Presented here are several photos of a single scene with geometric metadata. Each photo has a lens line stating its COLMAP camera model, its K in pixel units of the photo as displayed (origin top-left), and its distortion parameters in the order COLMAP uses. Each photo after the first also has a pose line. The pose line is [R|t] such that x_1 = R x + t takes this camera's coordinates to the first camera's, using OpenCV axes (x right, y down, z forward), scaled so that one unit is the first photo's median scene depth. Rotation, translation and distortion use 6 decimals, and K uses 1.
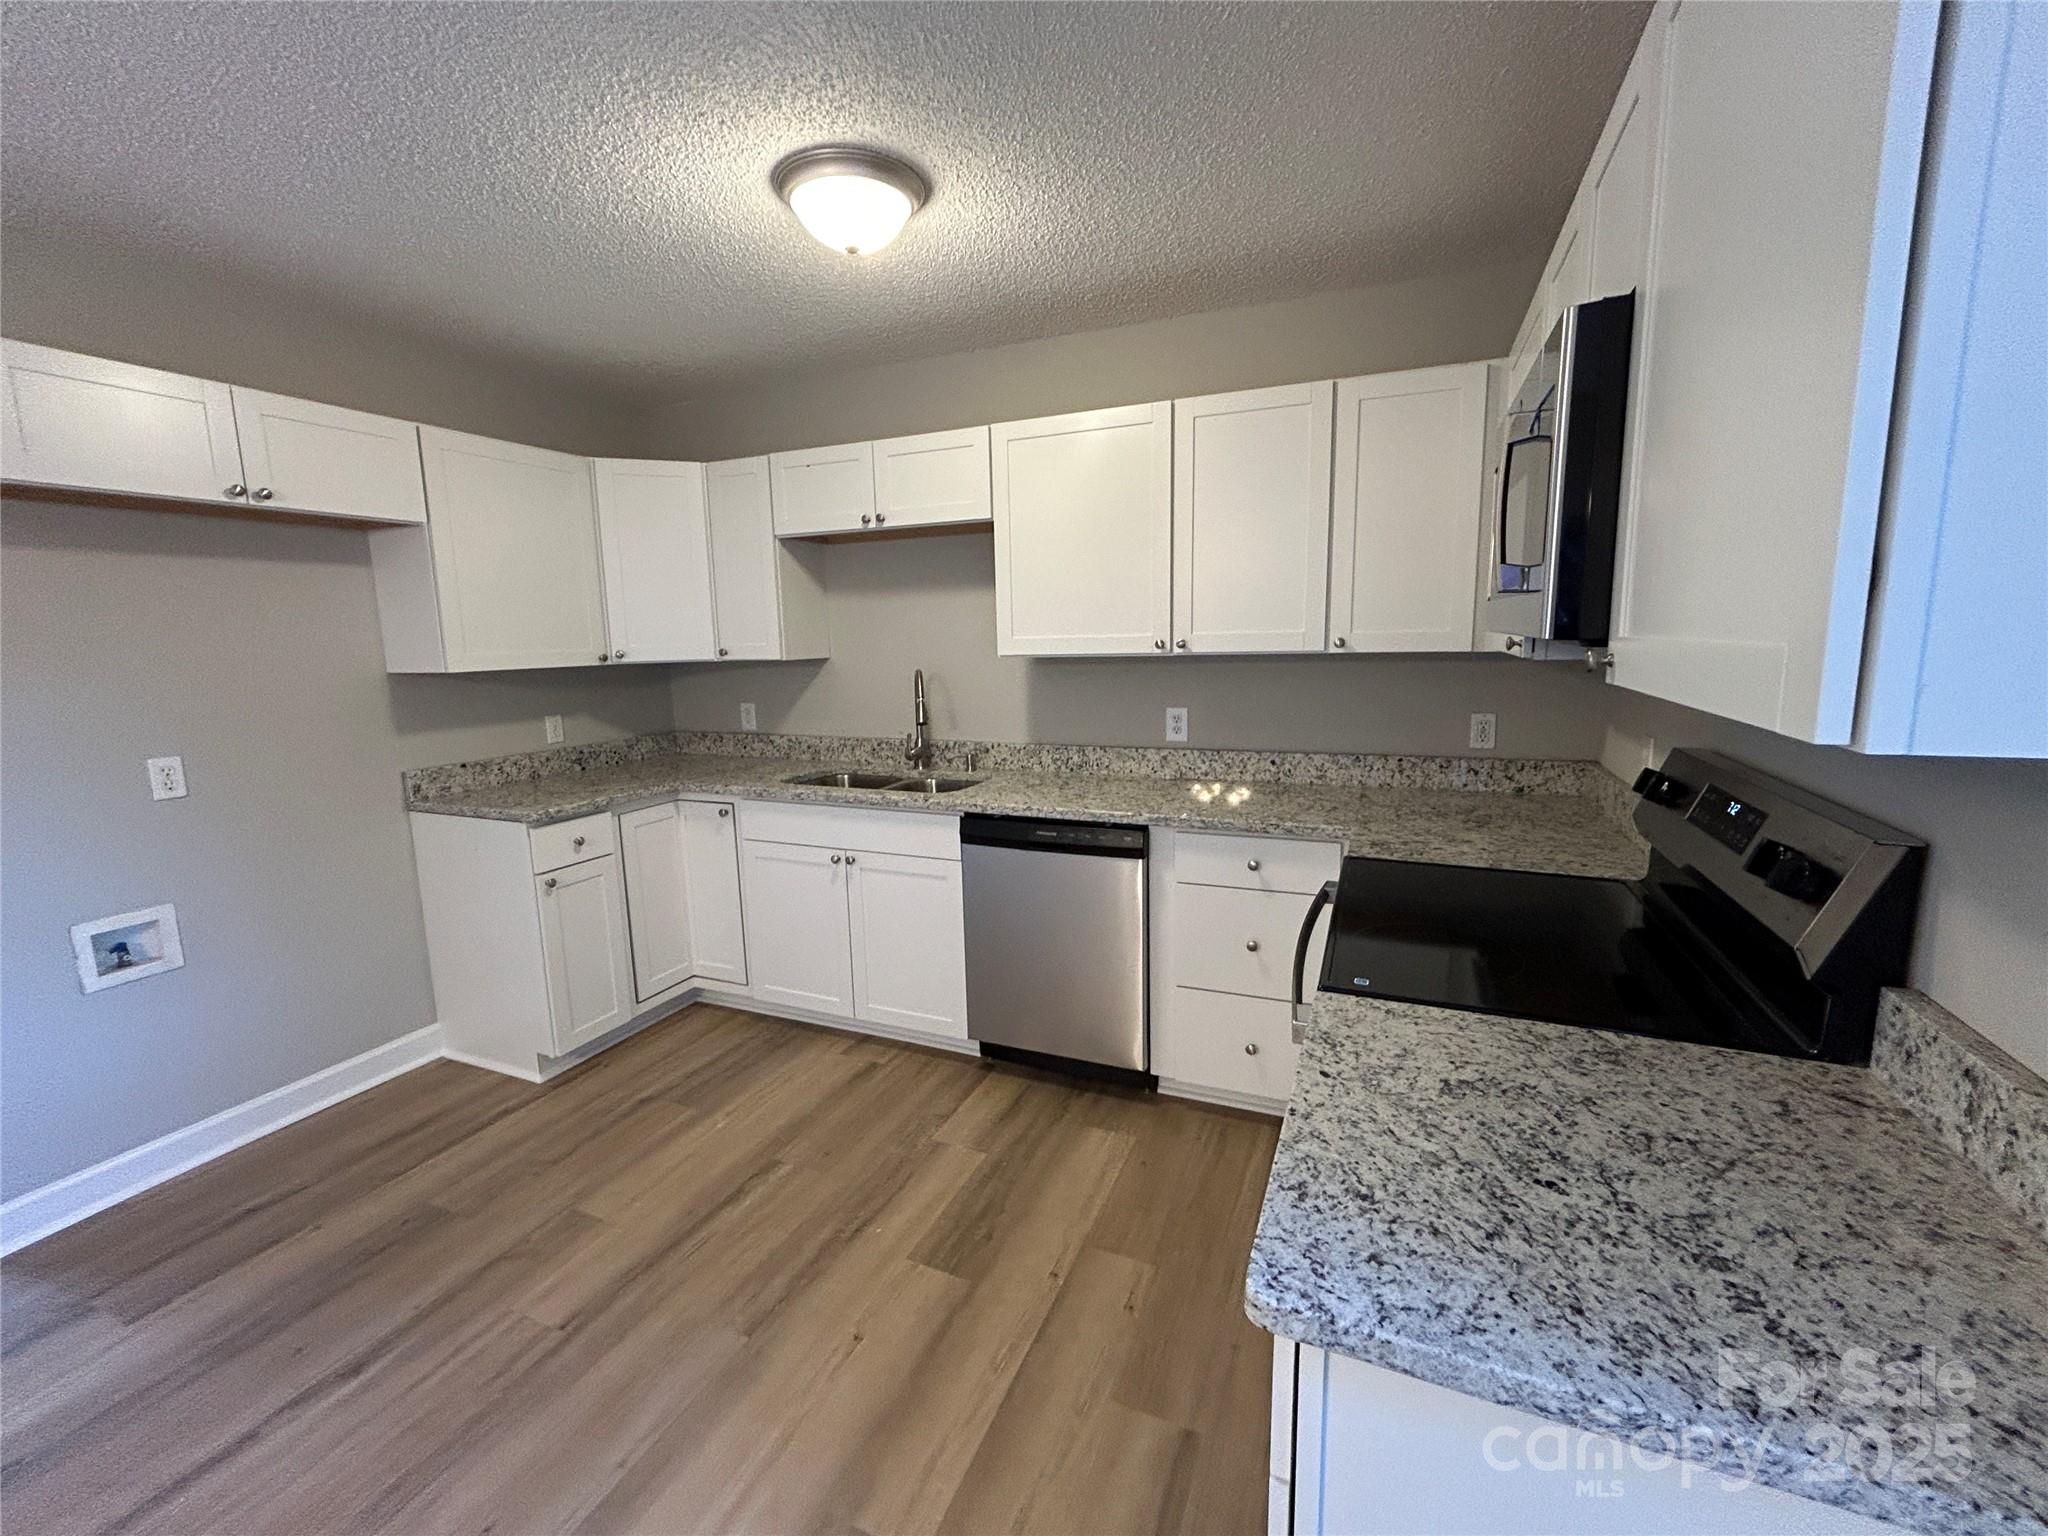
lens RADIAL K [[849.9, 0, 1018.8], [0, 849.9, 767.8], [0, 0, 1]] dist [-0.003606, 0.002490]
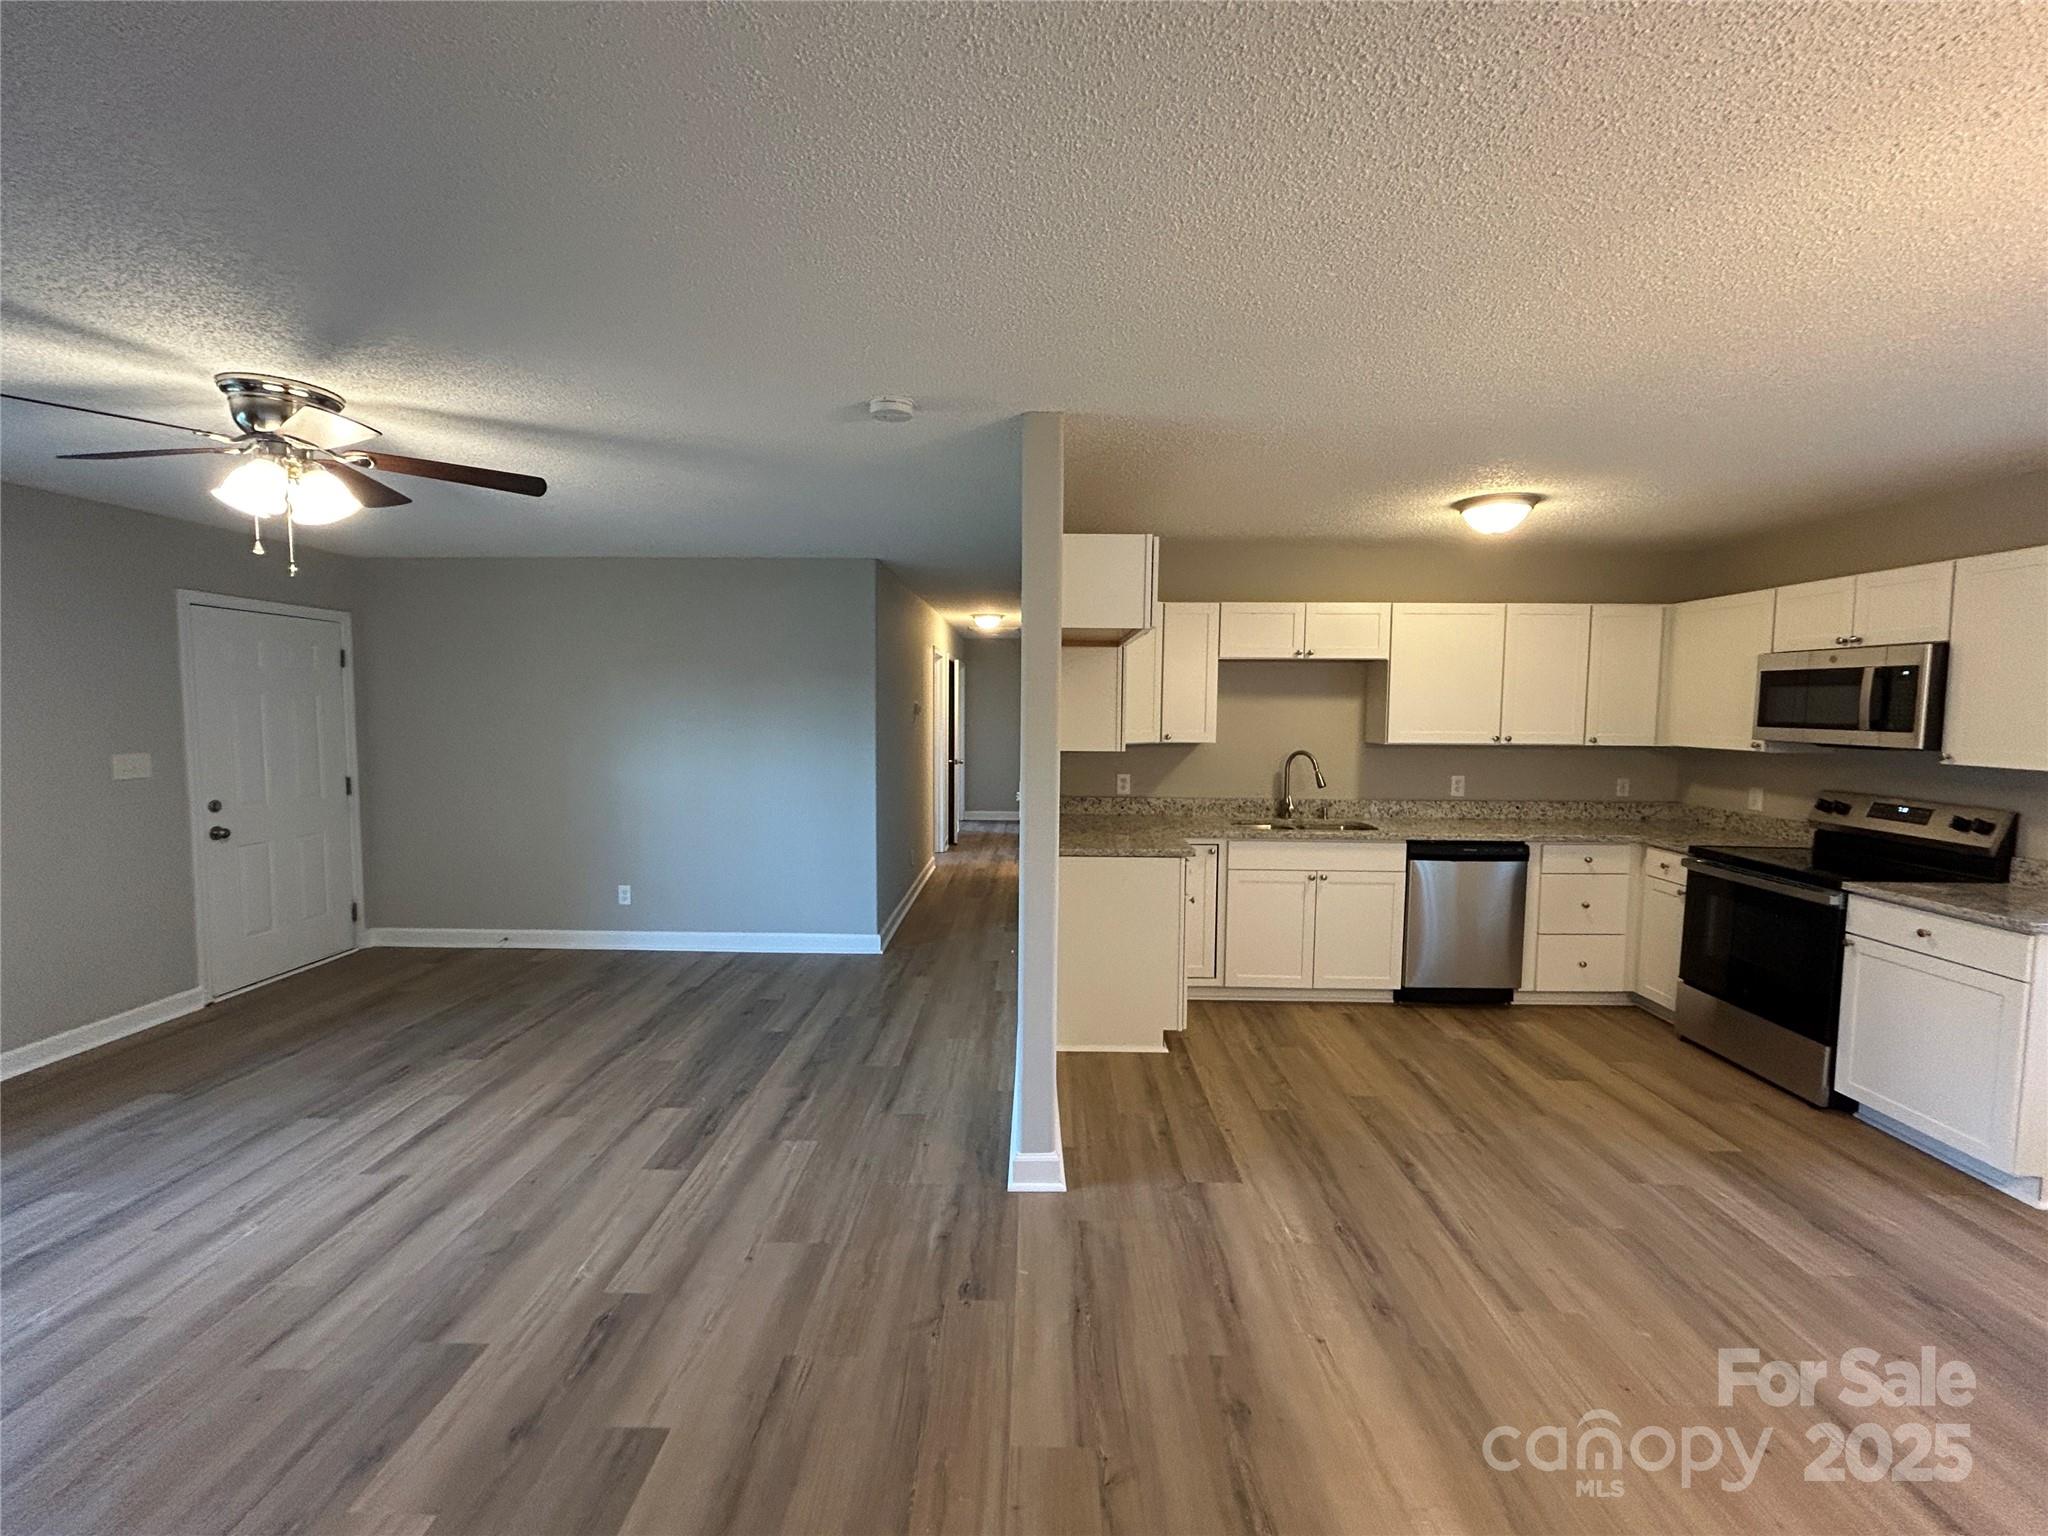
lens RADIAL K [[849.9, 0, 1018.8], [0, 849.9, 767.8], [0, 0, 1]] dist [-0.003606, 0.002490]
pose [[0.923042, 0.000941, 0.384698, -1.316113], [0.032211, 0.996296, -0.079724, 0.018848], [-0.383349, 0.085980, 0.919593, -0.198986]]
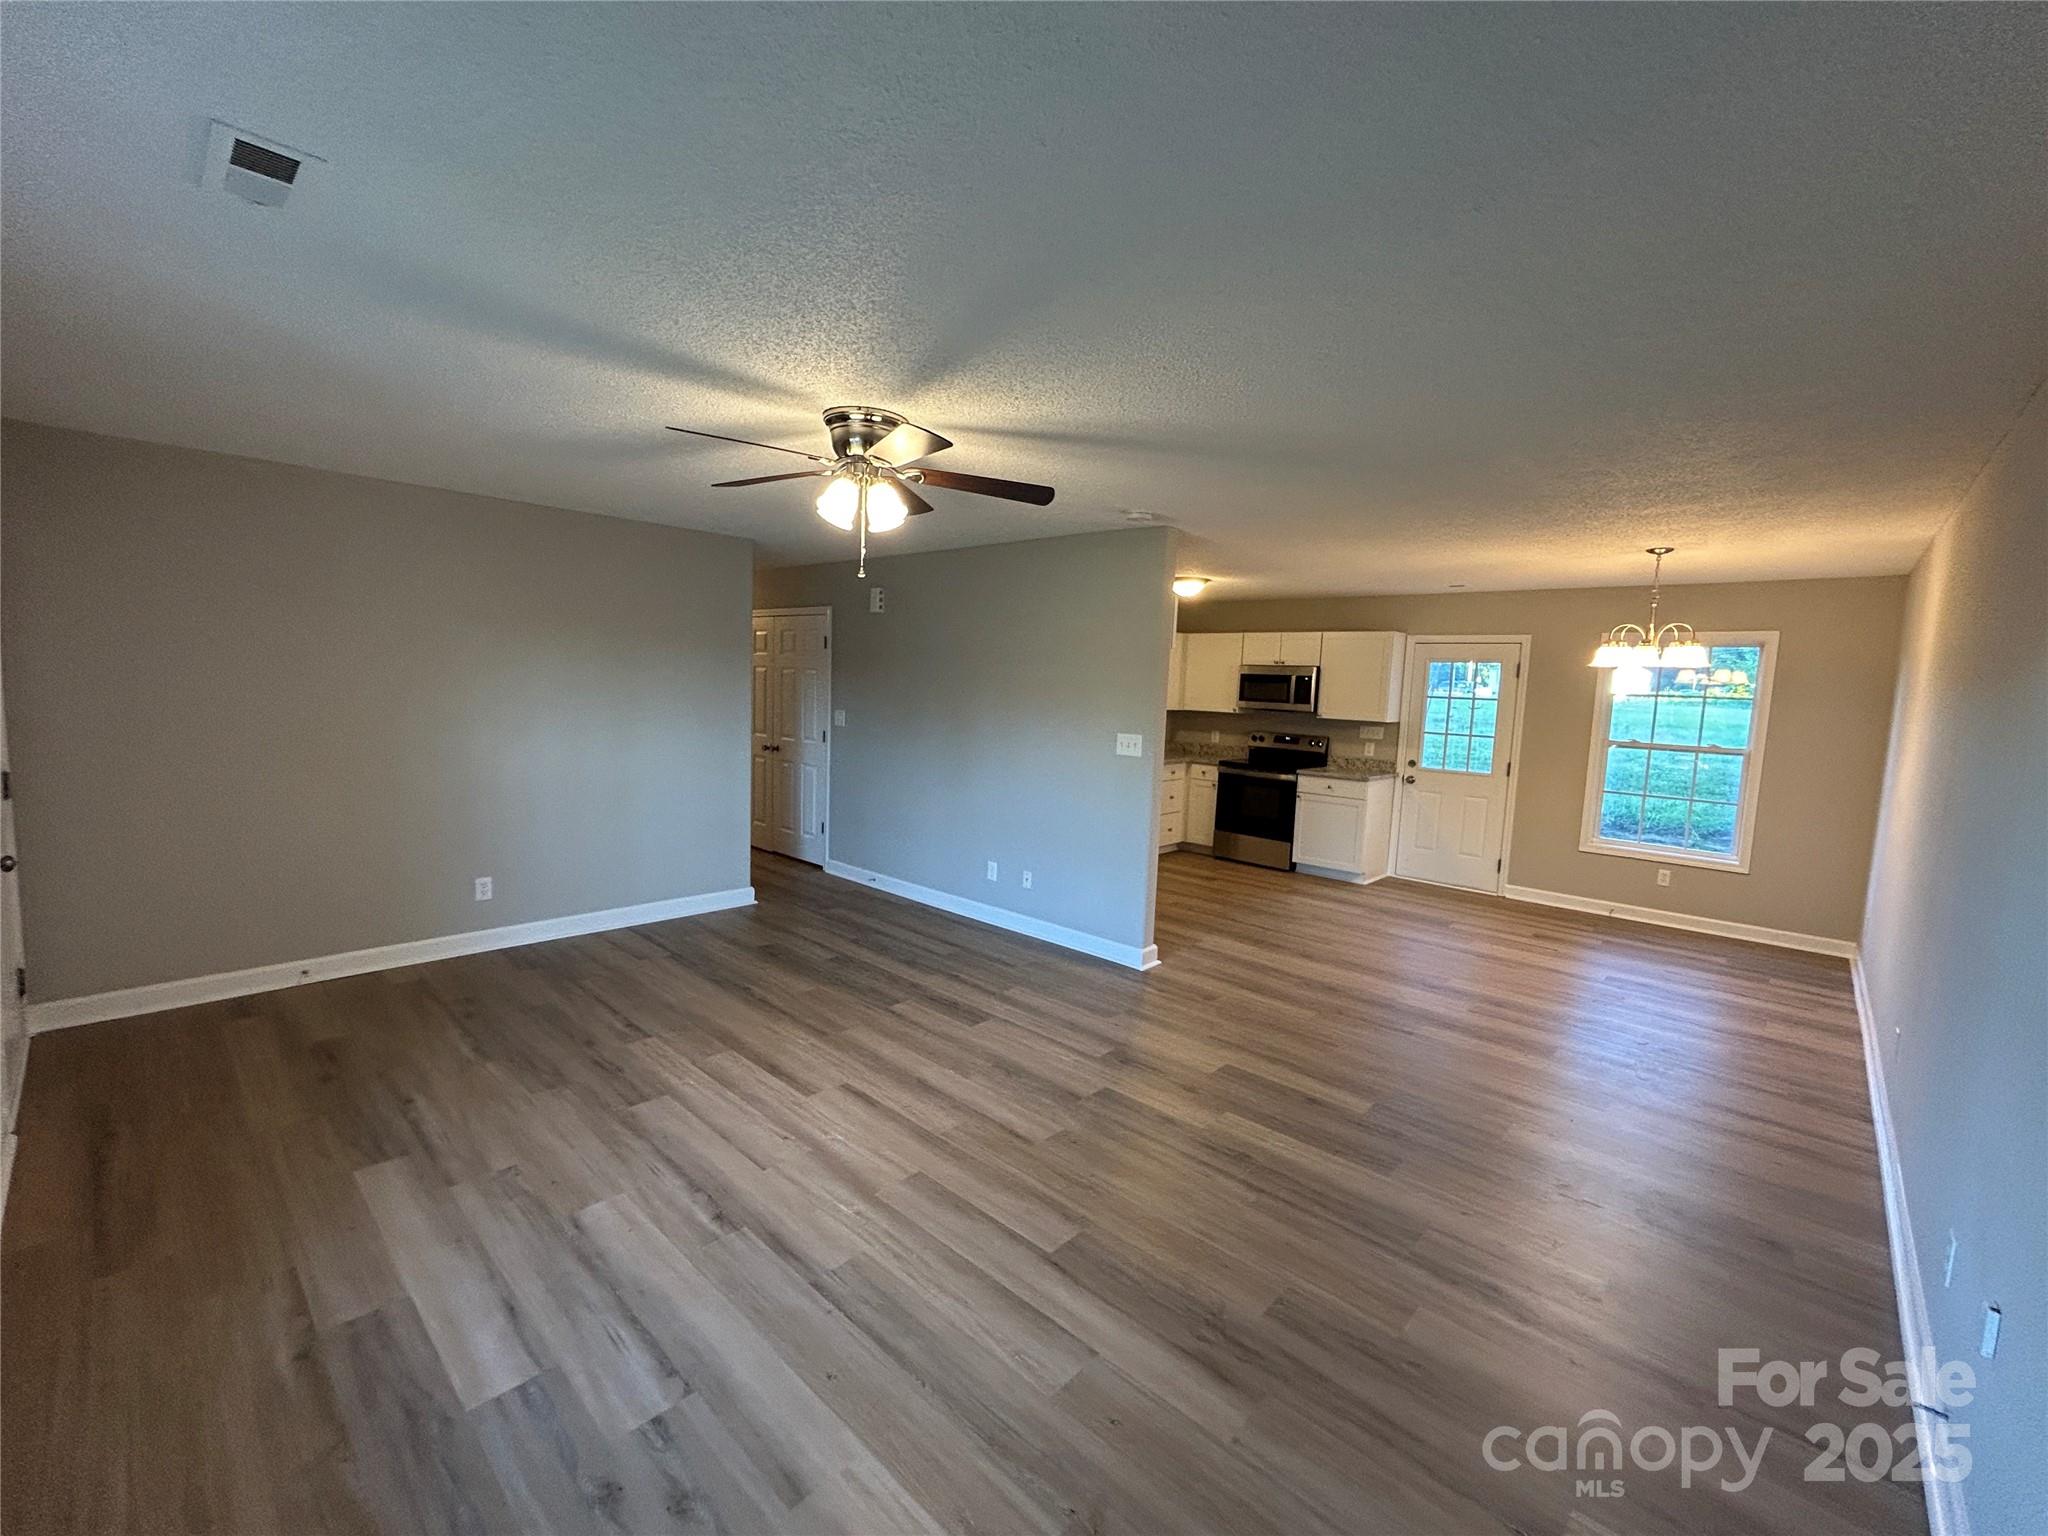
lens RADIAL K [[849.4, 0, 1011.1], [0, 849.4, 772.0], [0, 0, 1]] dist [0.000238, 0.000131]
pose [[0.334178, -0.065495, 0.940231, -2.616349], [0.103366, 0.994112, 0.032510, -0.053922], [-0.936825, 0.086324, 0.338981, 0.381975]]
